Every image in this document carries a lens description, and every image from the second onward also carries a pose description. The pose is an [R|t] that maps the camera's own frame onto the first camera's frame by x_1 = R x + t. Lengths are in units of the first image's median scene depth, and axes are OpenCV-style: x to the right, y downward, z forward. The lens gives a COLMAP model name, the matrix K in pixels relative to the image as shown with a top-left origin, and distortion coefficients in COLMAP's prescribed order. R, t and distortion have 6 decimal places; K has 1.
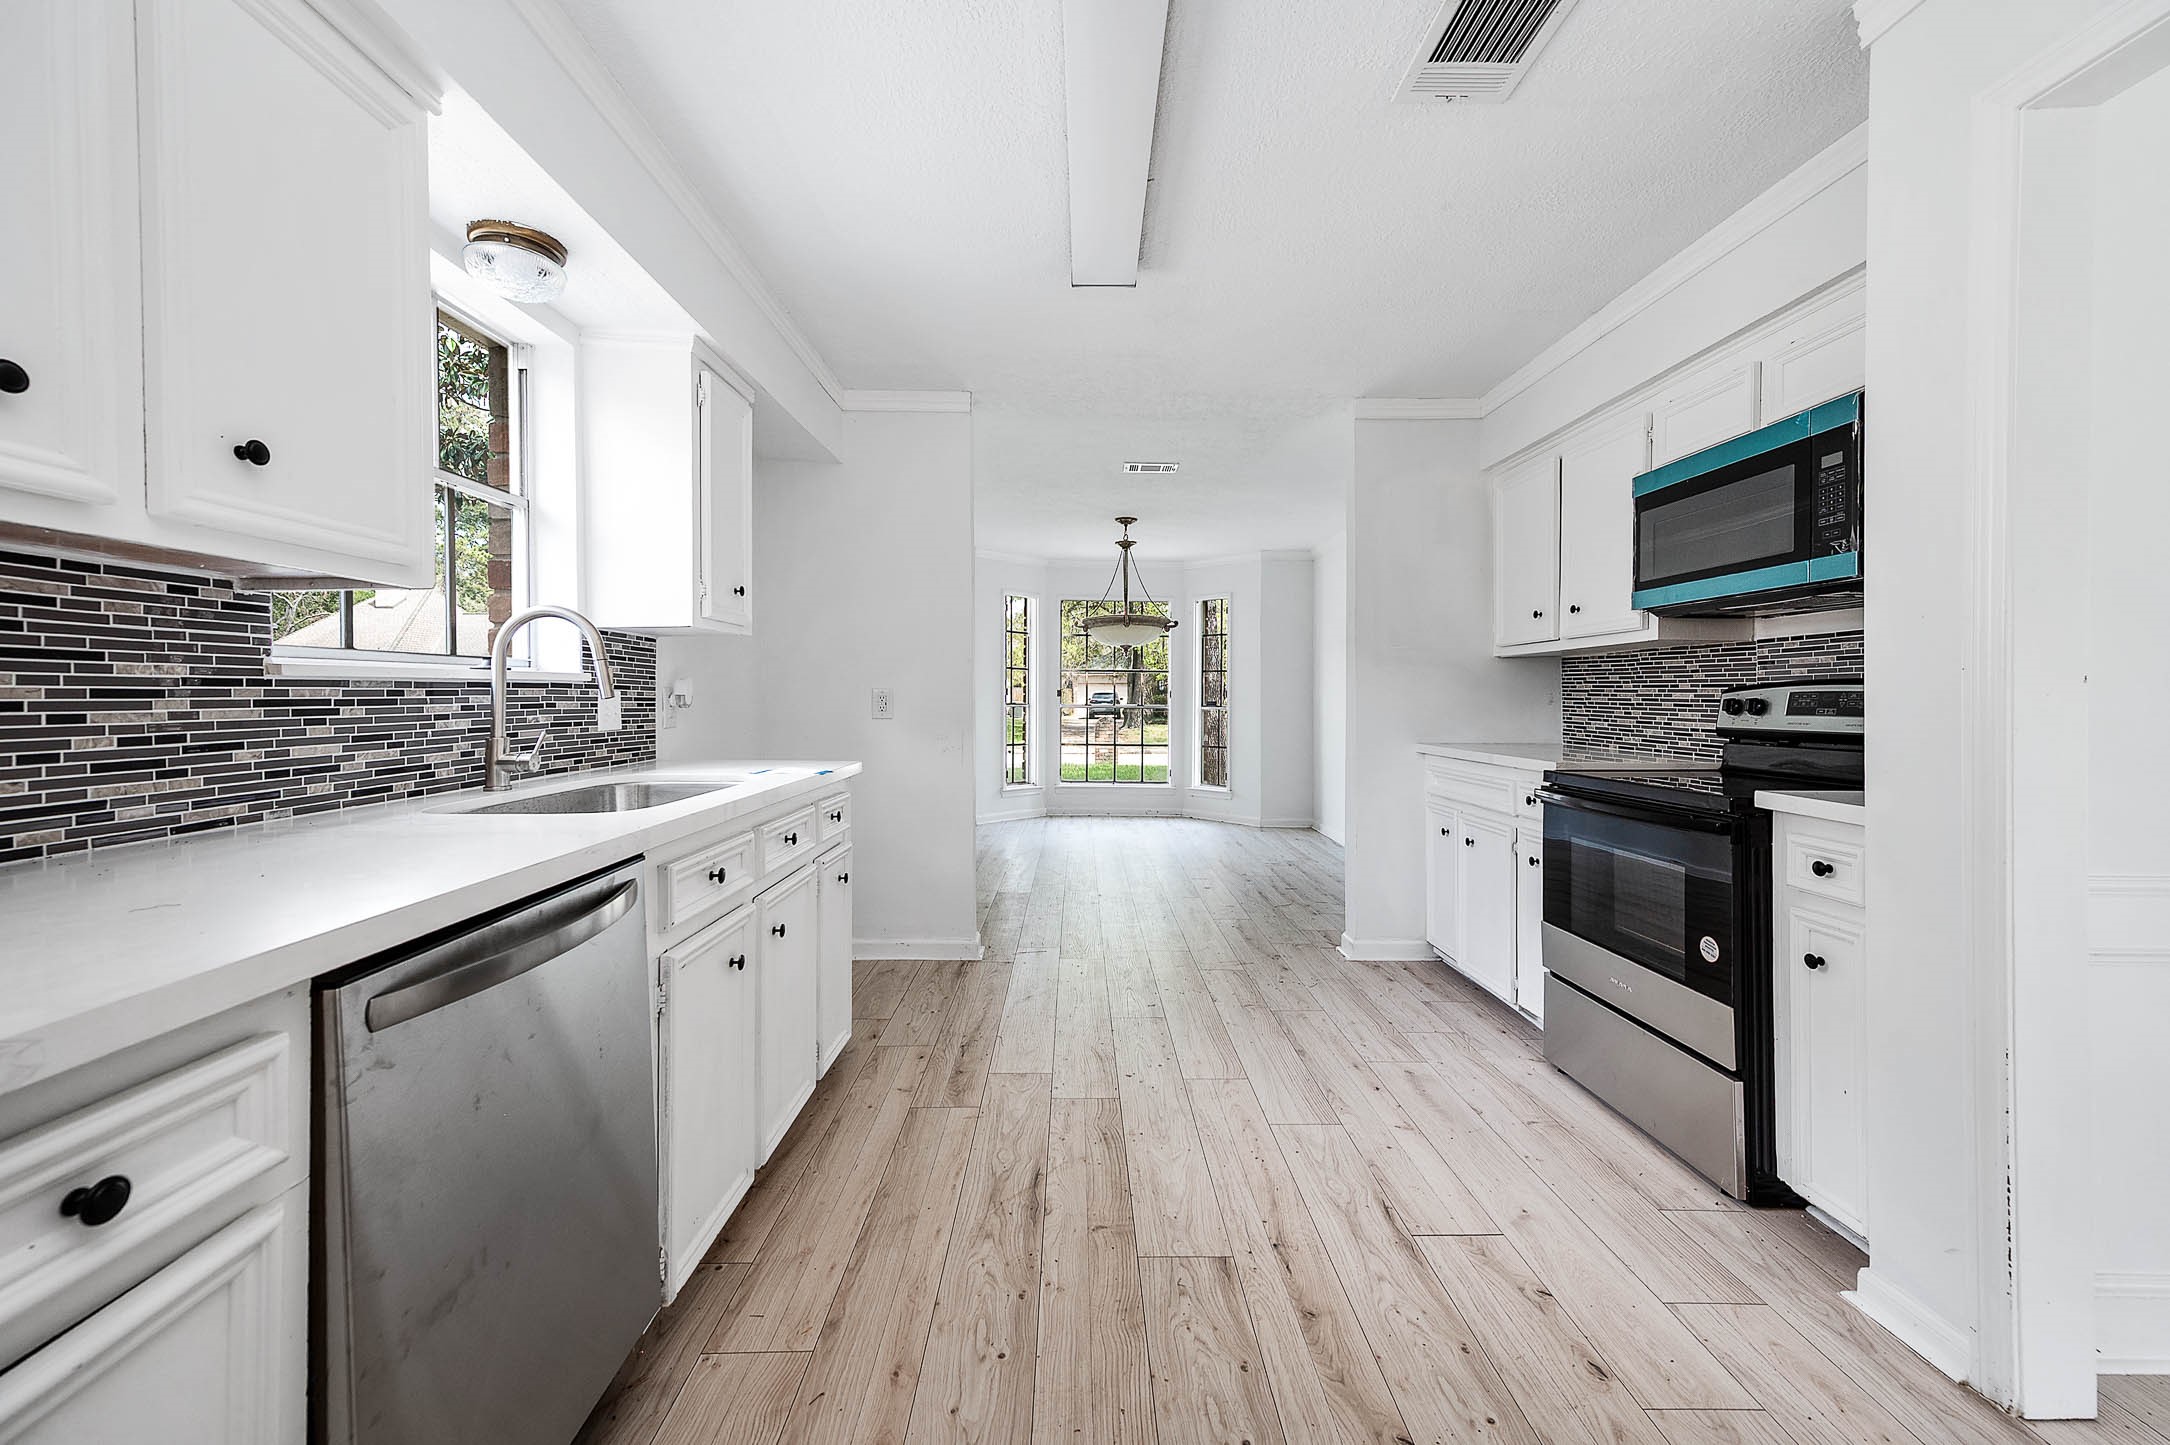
lens RADIAL K [[853.8, 0, 1079.3], [0, 853.8, 702.4], [0, 0, 1]] dist [0.008483, 0.001733]
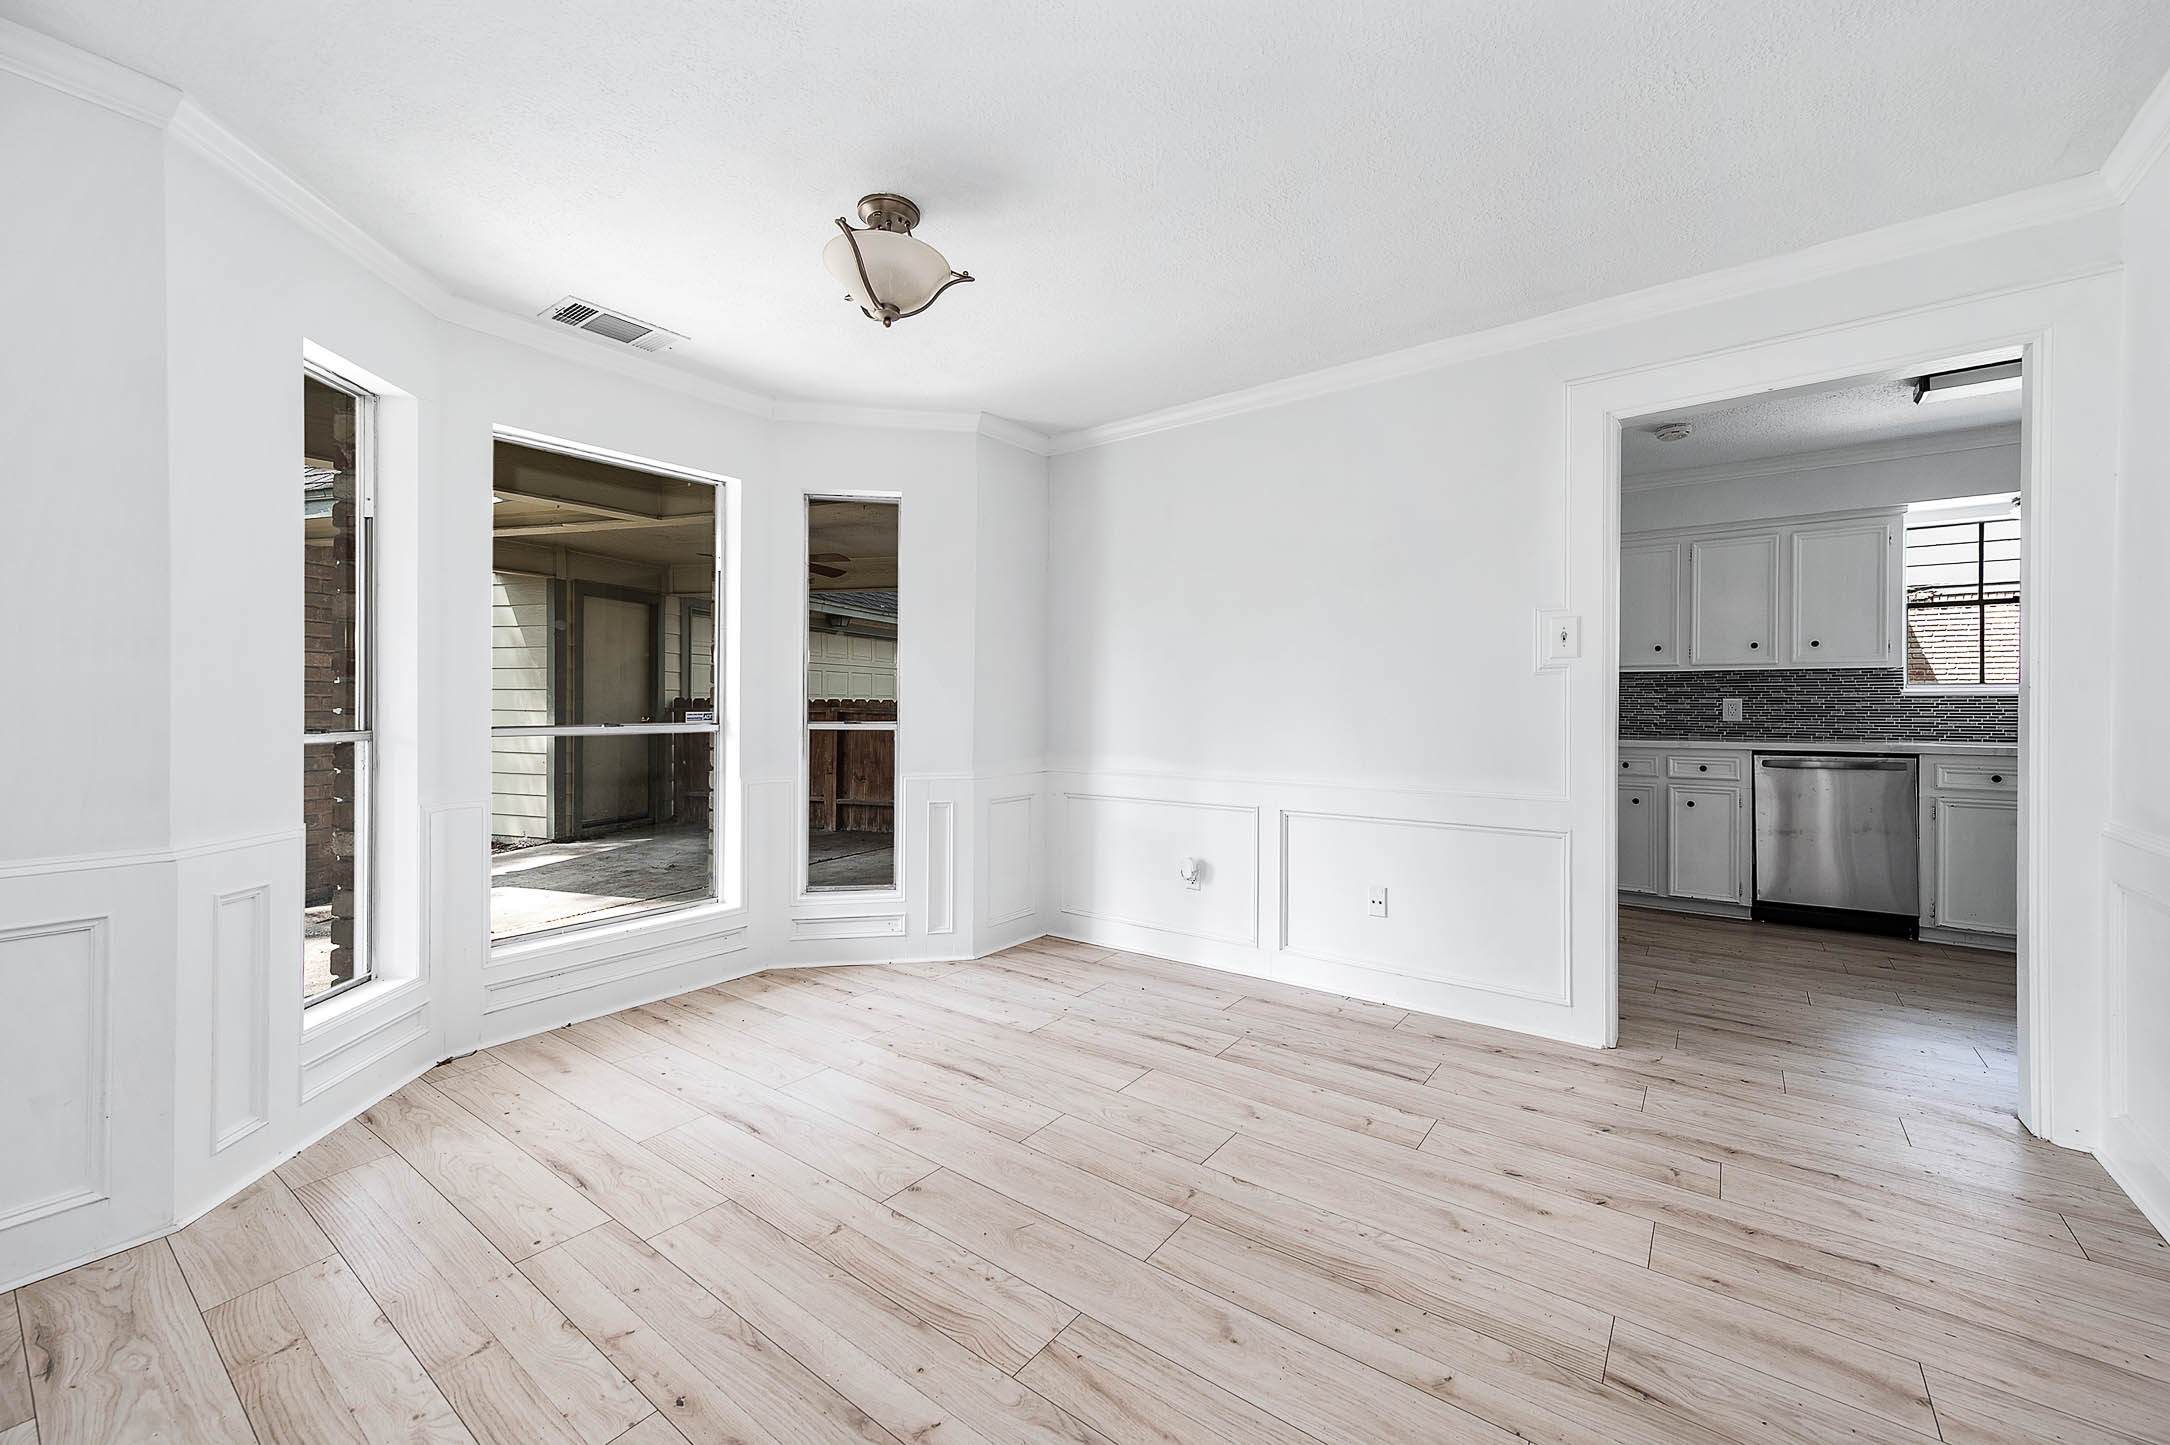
lens RADIAL K [[853.8, 0, 1087.7], [0, 853.8, 697.3], [0, 0, 1]] dist [0.008483, 0.001733]
pose [[-0.611834, -0.005290, -0.790969, 1.946300], [-0.007751, 0.999970, -0.000692, 0.001539], [0.790948, 0.005707, -0.611856, 0.325175]]
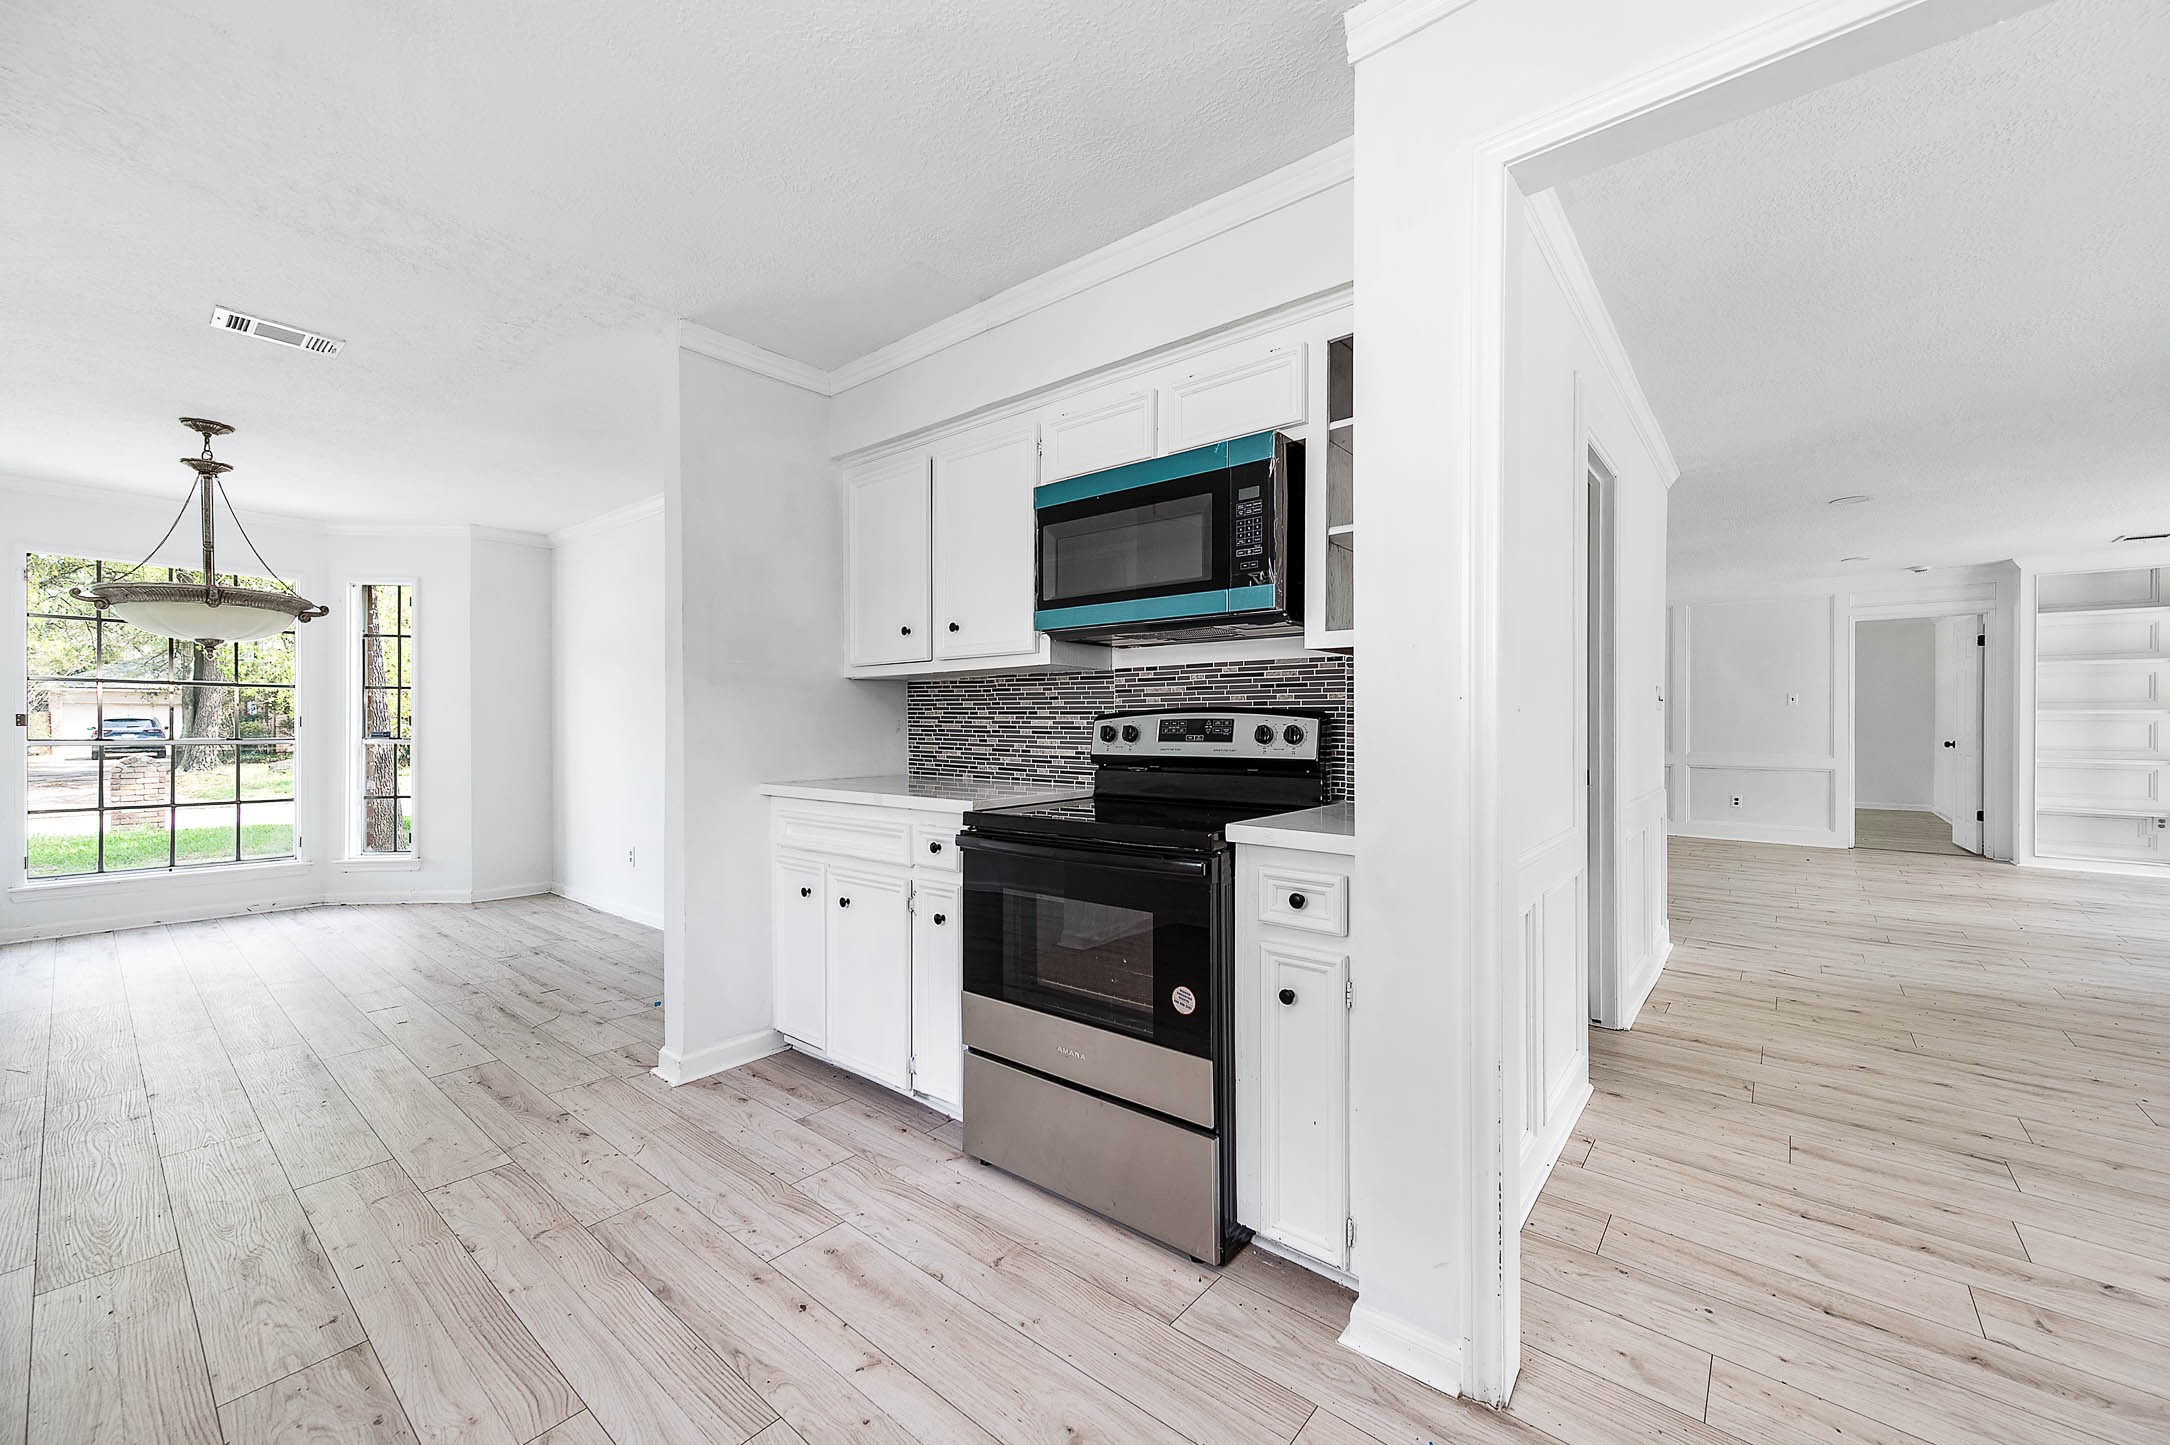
lens RADIAL K [[853.8, 0, 1083.8], [0, 853.8, 722.9], [0, 0, 1]] dist [0.008483, 0.001733]
pose [[0.647467, -0.001064, 0.762093, -0.022771], [0.006689, 0.999968, -0.004287, -0.003735], [-0.762064, 0.007873, 0.647453, 0.390423]]
